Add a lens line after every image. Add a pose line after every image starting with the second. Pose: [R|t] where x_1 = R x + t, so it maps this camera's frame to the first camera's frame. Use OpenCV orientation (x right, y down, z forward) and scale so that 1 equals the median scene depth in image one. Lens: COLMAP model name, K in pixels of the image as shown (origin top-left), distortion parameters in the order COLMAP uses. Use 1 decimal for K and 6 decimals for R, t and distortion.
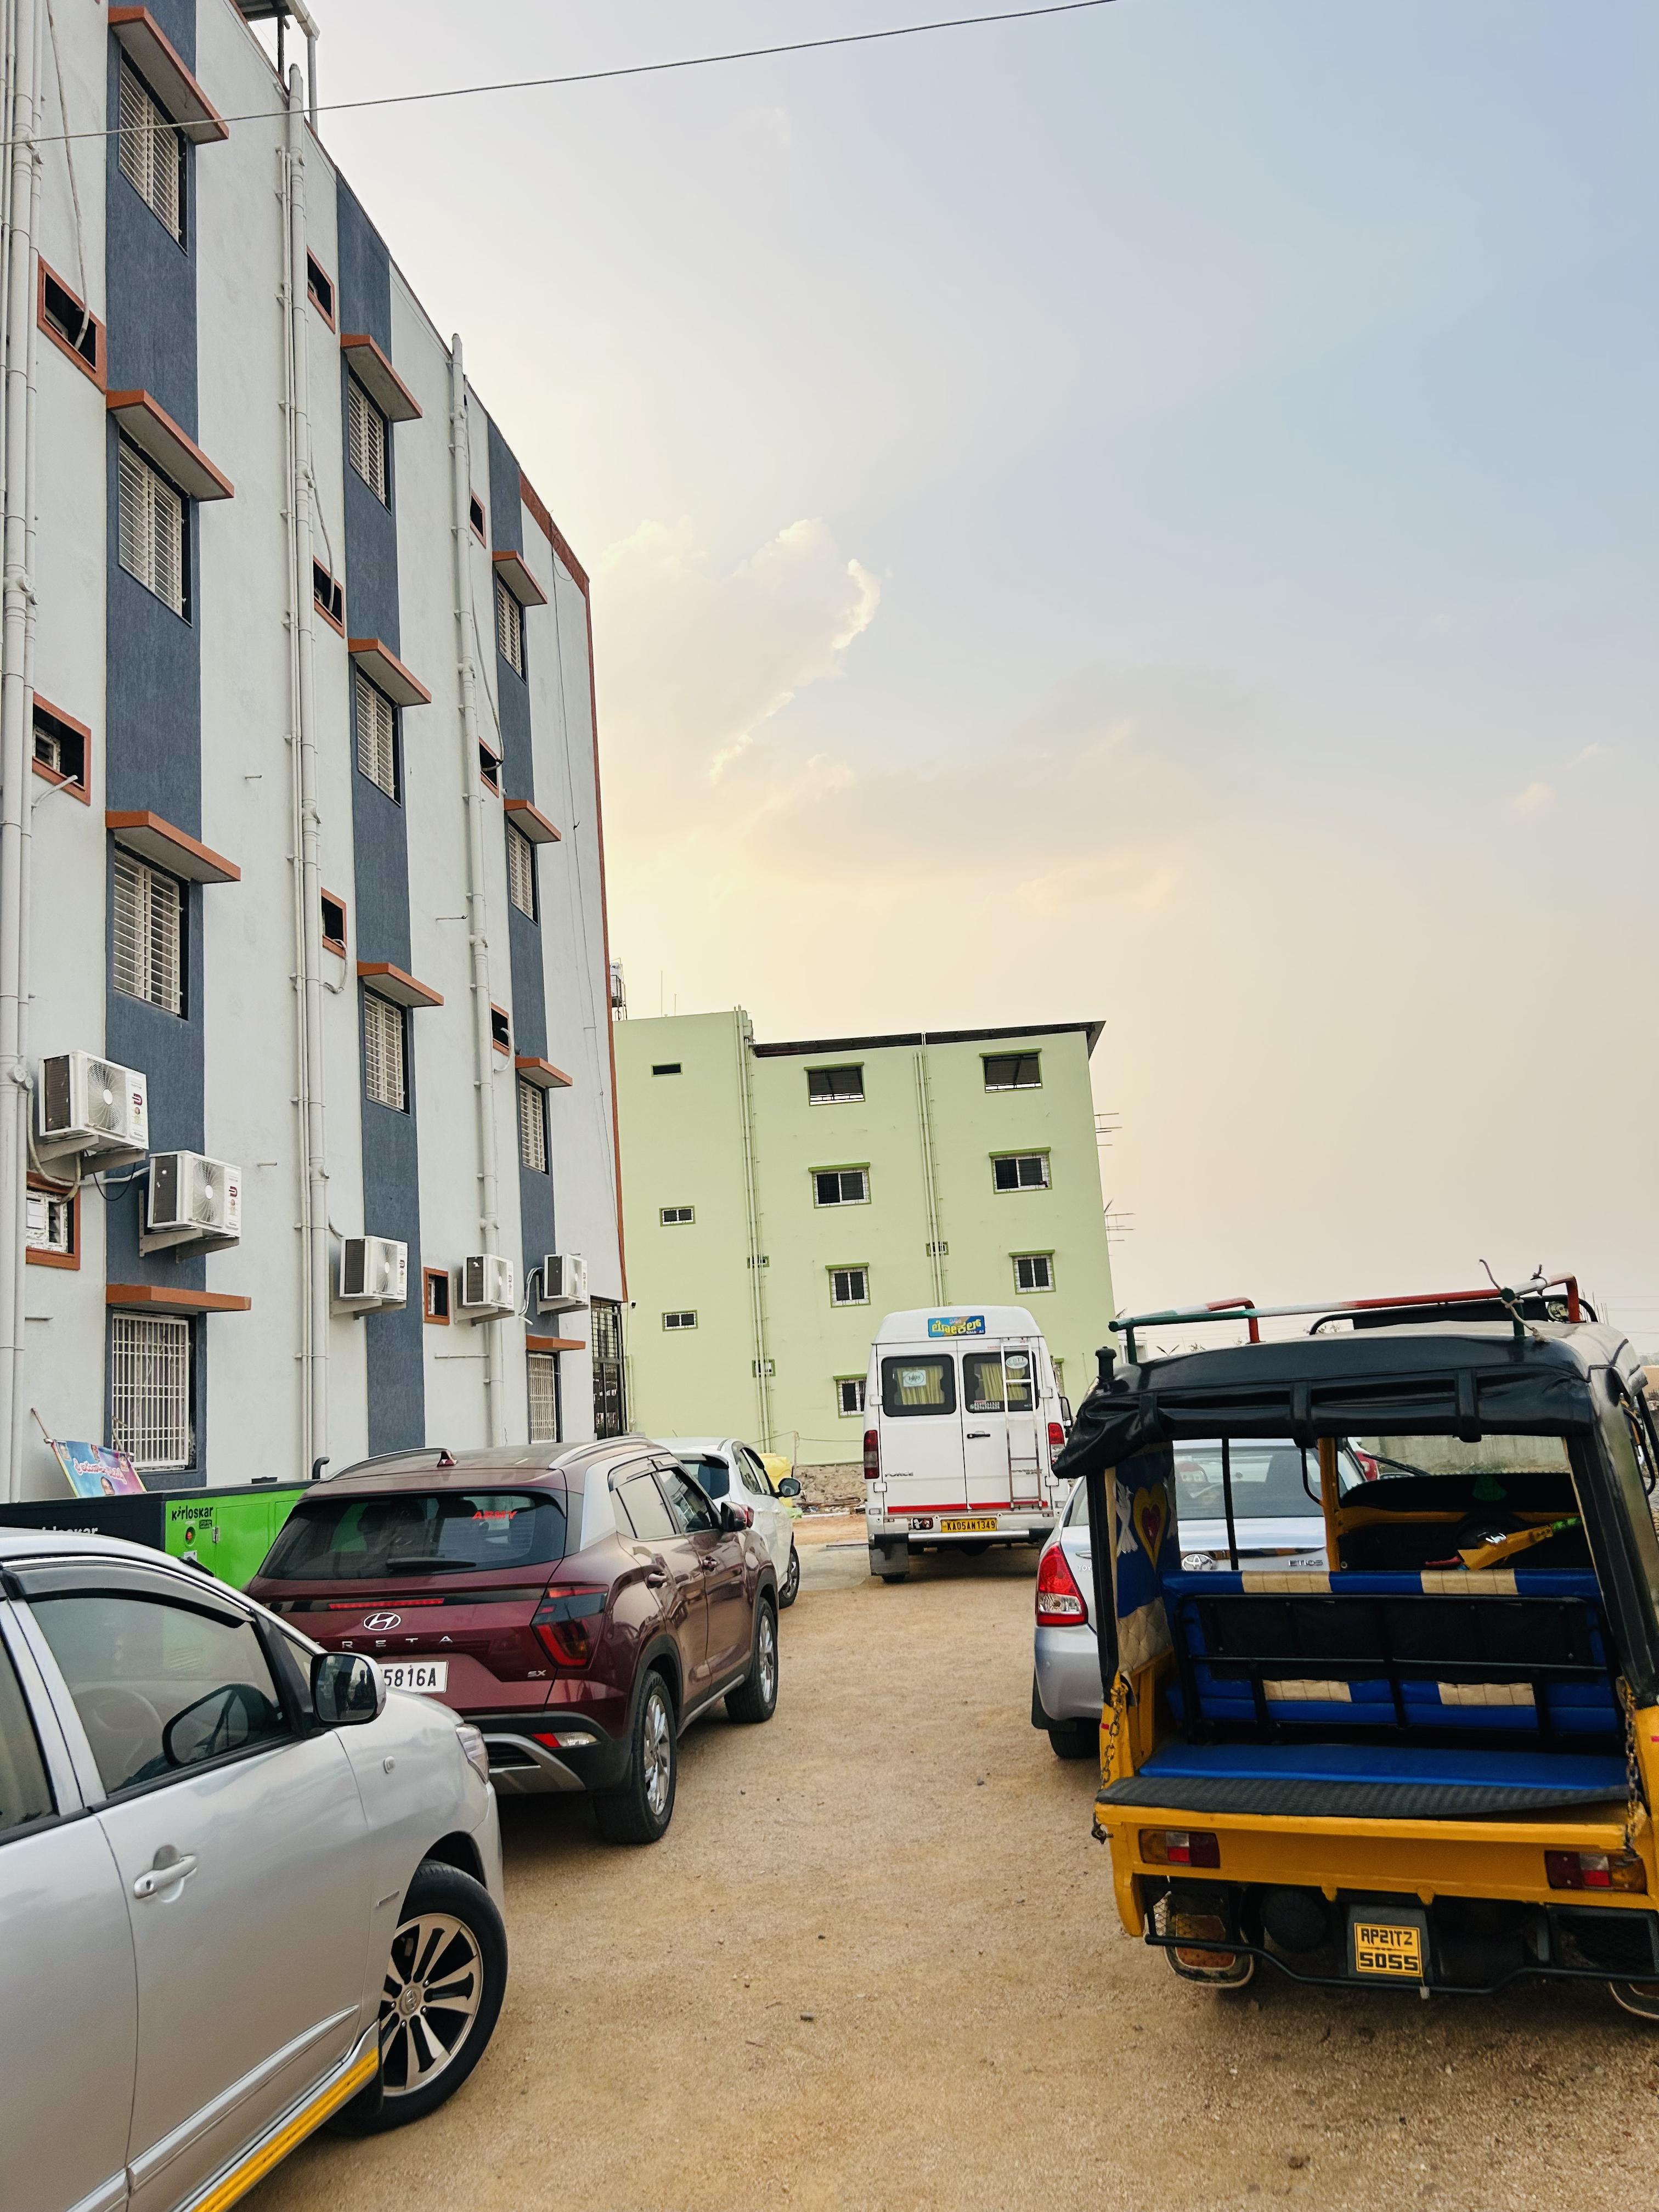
lens RADIAL K [[1581.7, 0, 768.5], [0, 1581.7, 1147.5], [0, 0, 1]] dist [0.061236, -0.067123]
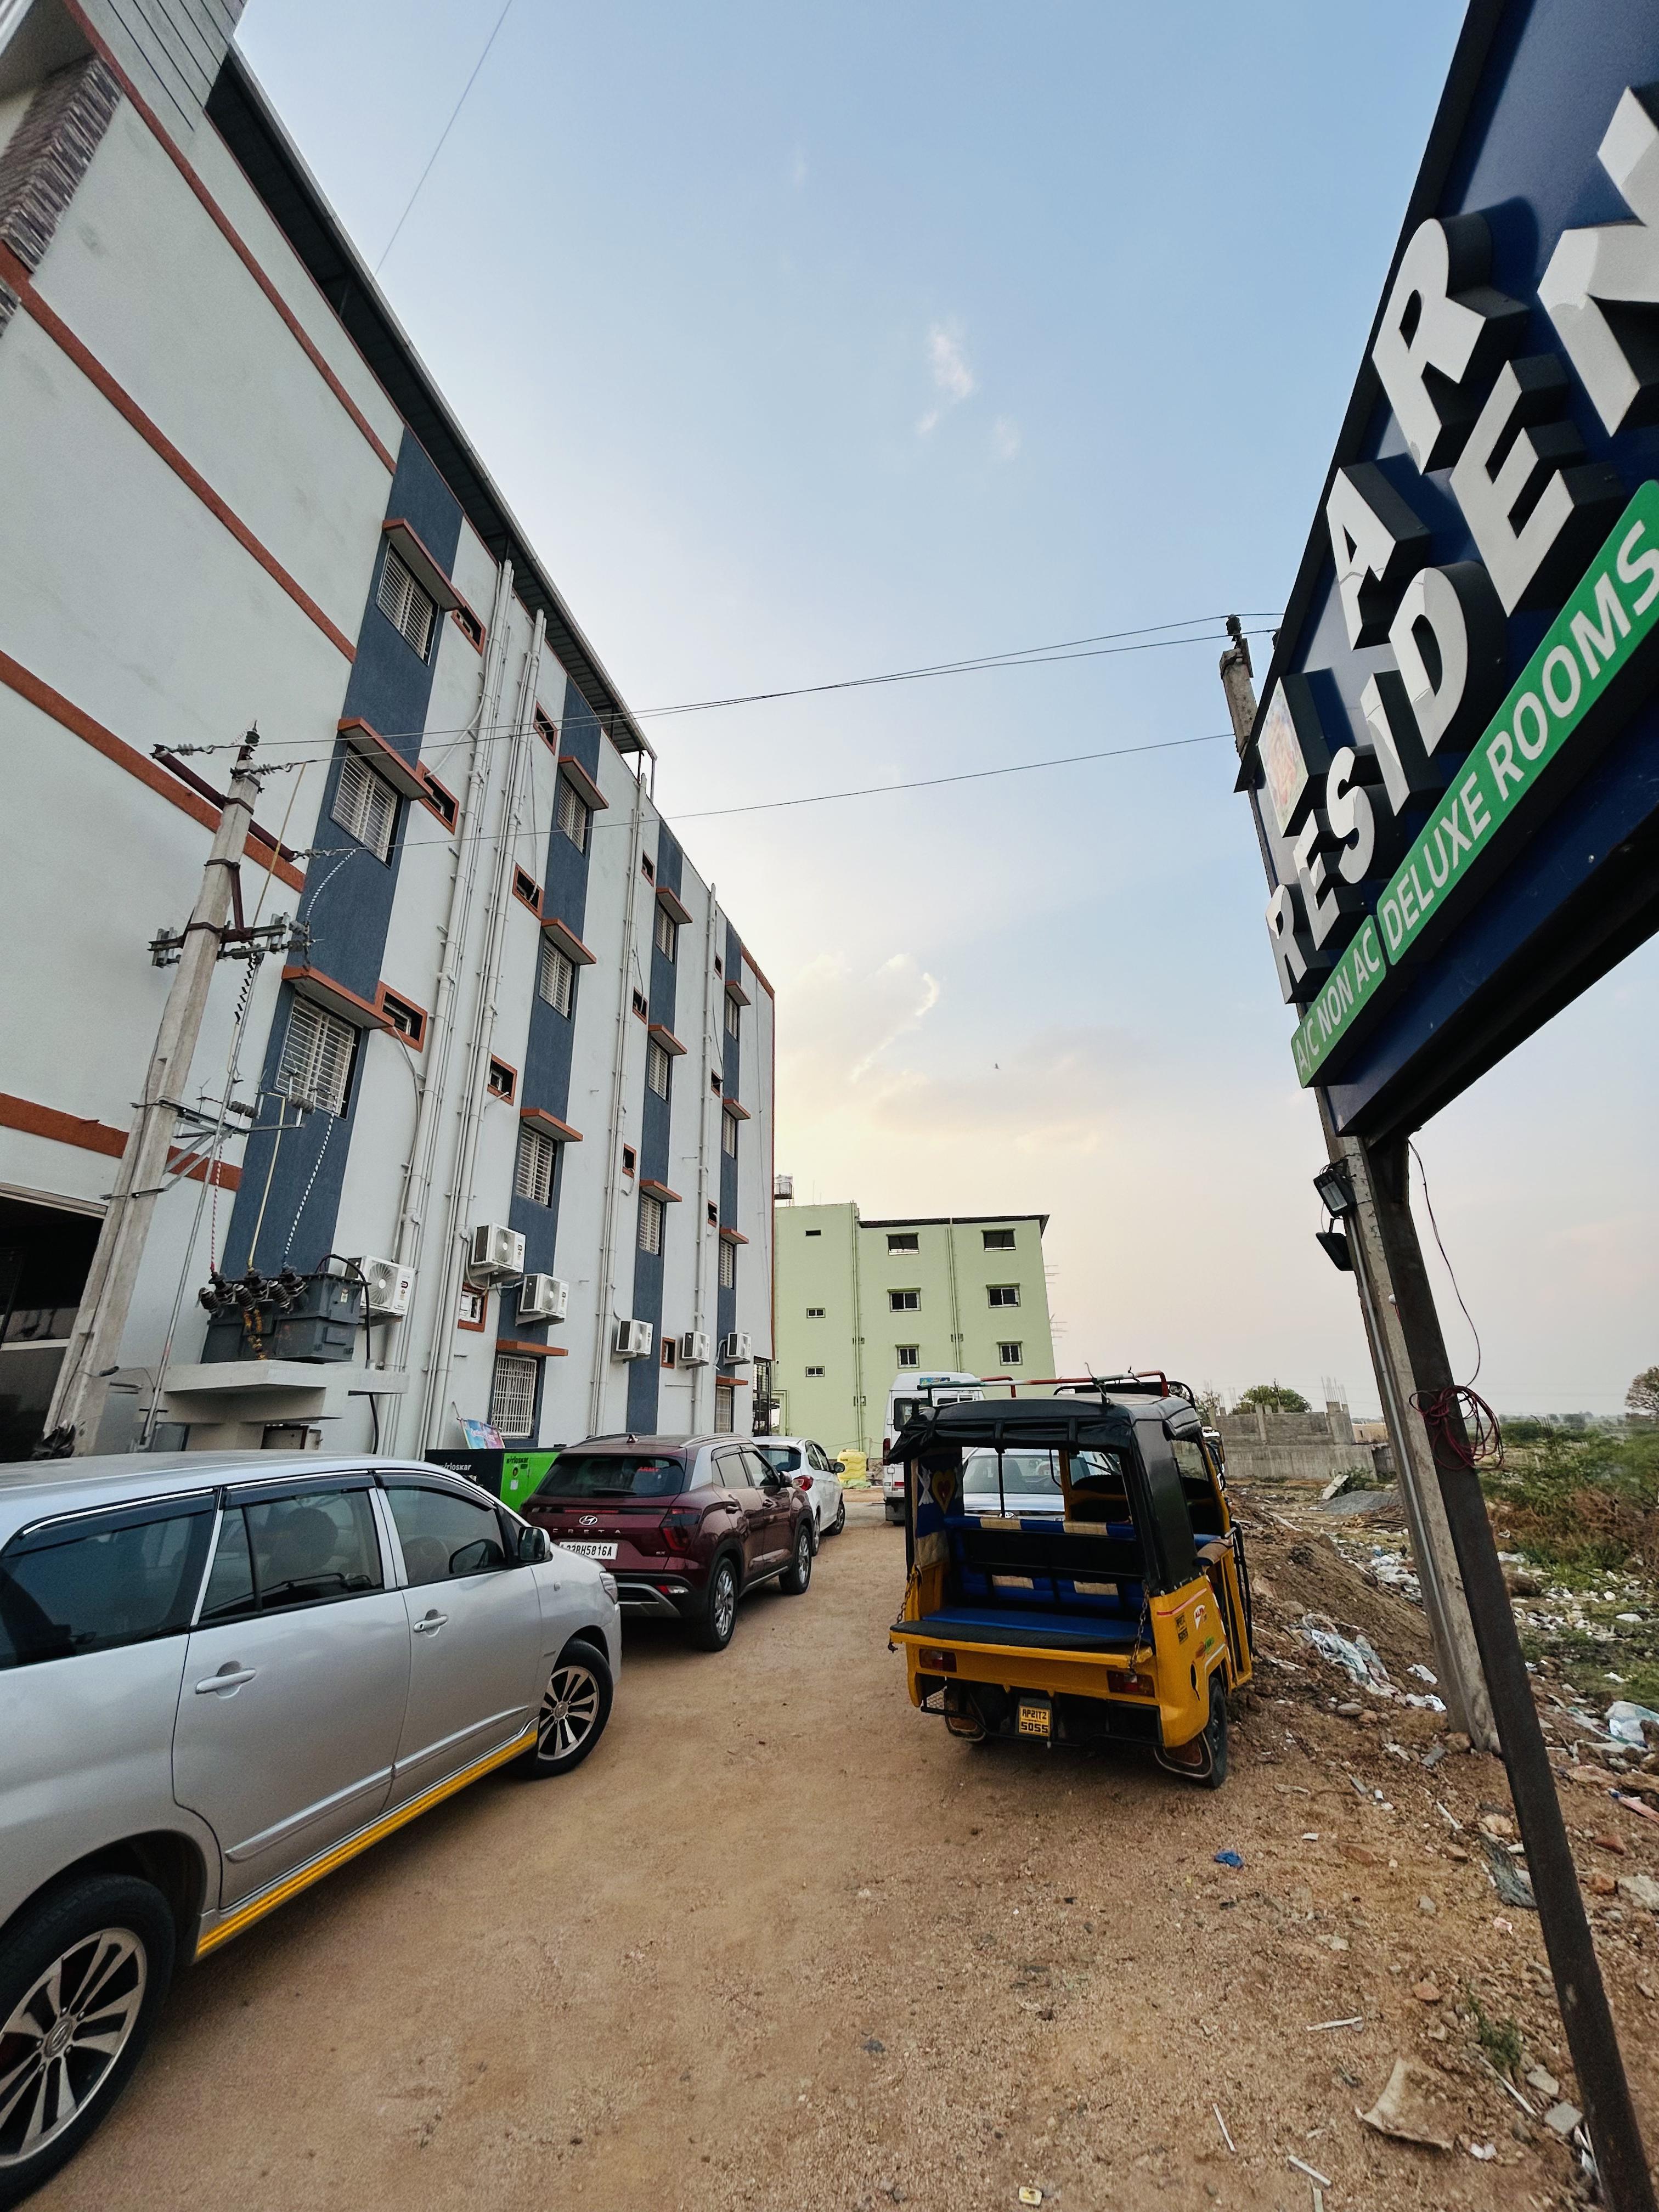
lens RADIAL K [[878.7, 0, 830.9], [0, 878.7, 1121.3], [0, 0, 1]] dist [-0.000750, -0.000146]
pose [[0.995175, 0.021055, -0.095830, 0.108504], [-0.036731, 0.985629, -0.164884, -0.019218], [0.090981, 0.167609, 0.981646, -0.100645]]
